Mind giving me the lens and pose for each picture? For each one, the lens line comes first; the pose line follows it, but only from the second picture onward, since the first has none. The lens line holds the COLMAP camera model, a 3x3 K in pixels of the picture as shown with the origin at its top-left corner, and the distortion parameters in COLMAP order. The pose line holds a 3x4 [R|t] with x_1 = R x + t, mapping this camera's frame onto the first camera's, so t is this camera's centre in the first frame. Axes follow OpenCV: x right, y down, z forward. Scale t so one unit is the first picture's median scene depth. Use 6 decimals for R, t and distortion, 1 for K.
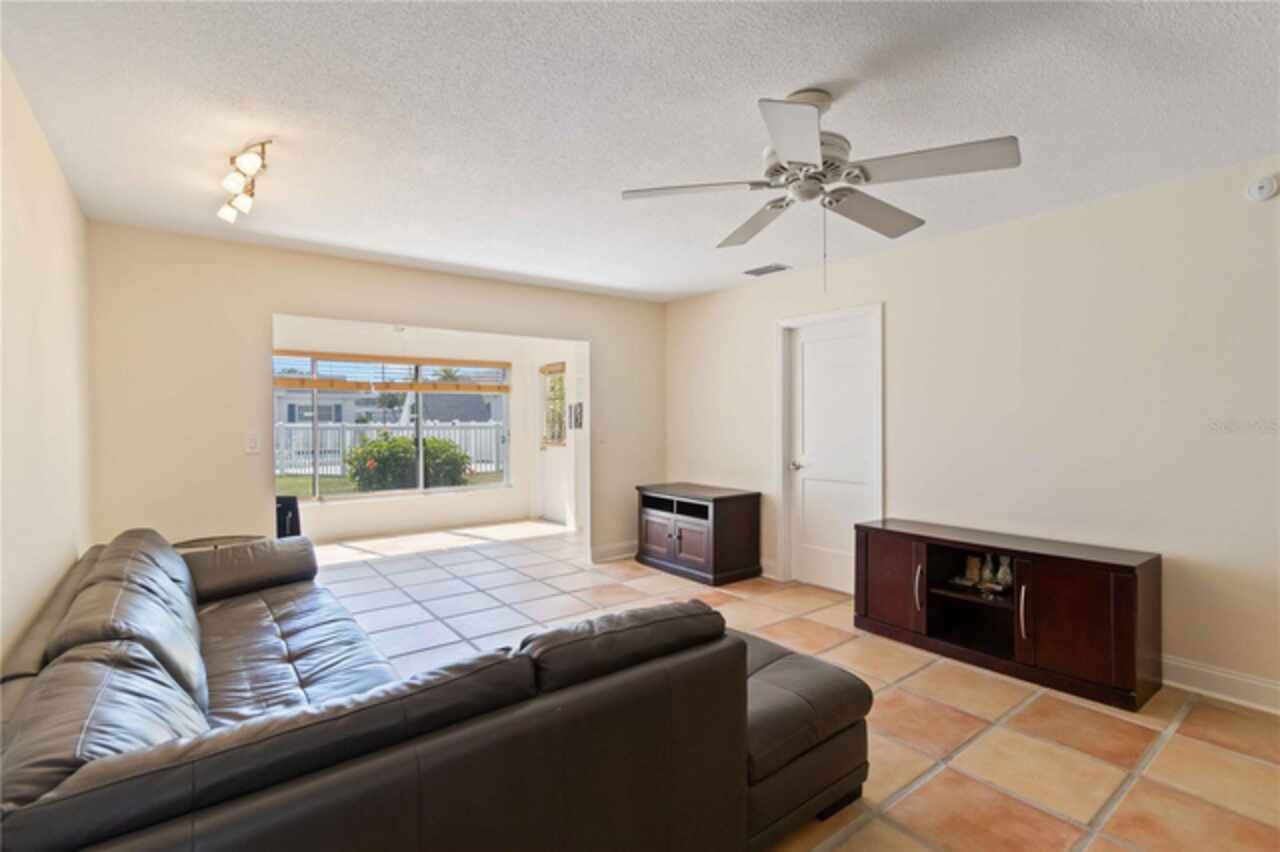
lens RADIAL K [[607.3, 0, 651.8], [0, 607.3, 424.0], [0, 0, 1]] dist [-0.001825, 0.000293]
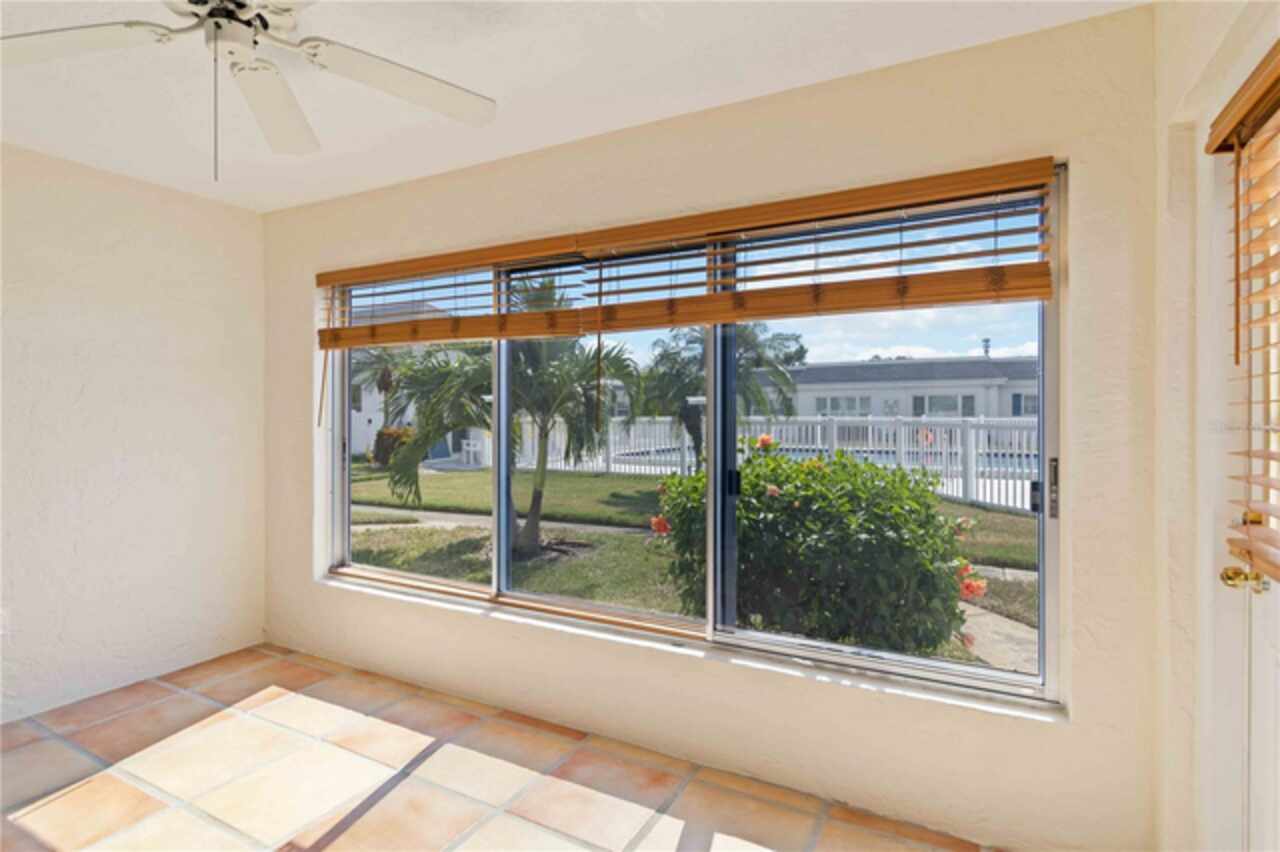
lens RADIAL K [[618.2, 0, 668.2], [0, 618.2, 411.3], [0, 0, 1]] dist [0.000134, -0.000001]
pose [[0.422160, 0.003885, -0.906513, -0.091127], [-0.012007, 0.999927, -0.001306, -0.006553], [0.906442, 0.011436, 0.422176, 0.807626]]
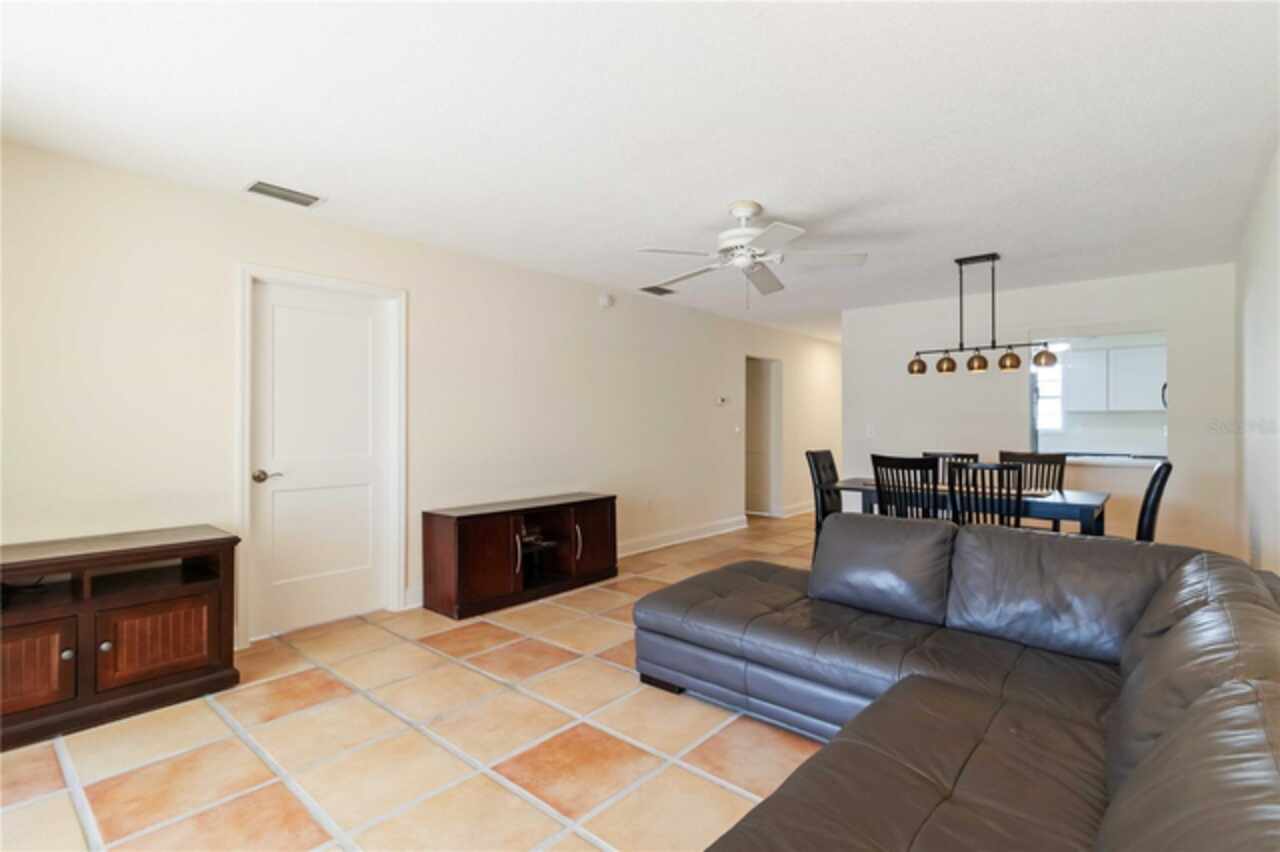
lens RADIAL K [[607.3, 0, 651.8], [0, 607.3, 424.0], [0, 0, 1]] dist [-0.001825, 0.000293]
pose [[-0.191780, 0.006999, 0.981413, -0.348251], [0.014671, 0.999883, -0.004264, 0.012173], [-0.981328, 0.013580, -0.191860, 0.439758]]
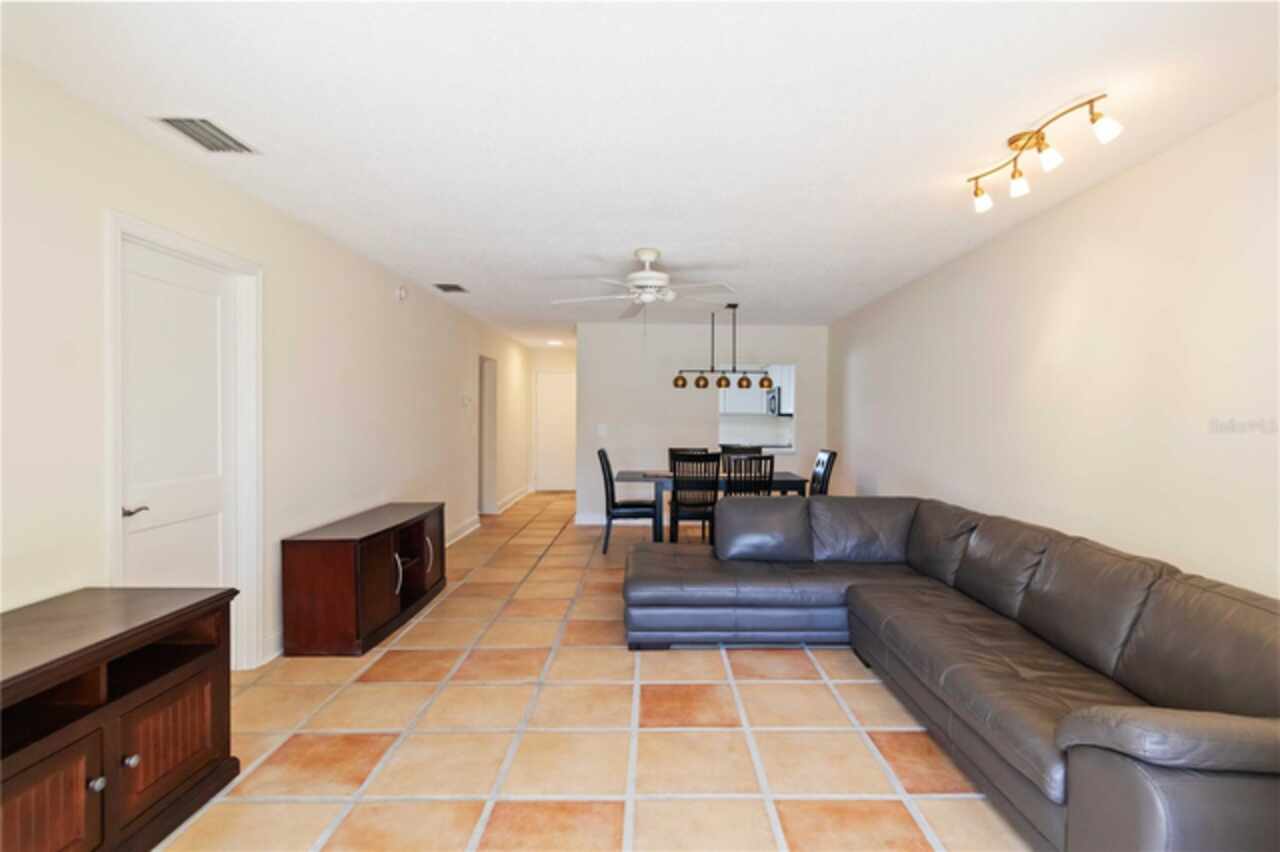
lens RADIAL K [[637.1, 0, 667.7], [0, 637.1, 422.7], [0, 0, 1]] dist [-0.001814, -0.000789]
pose [[-0.797078, -0.004962, 0.603855, -0.281292], [0.007040, 0.999822, 0.017508, -0.006922], [-0.603835, 0.018207, -0.796902, 0.737014]]
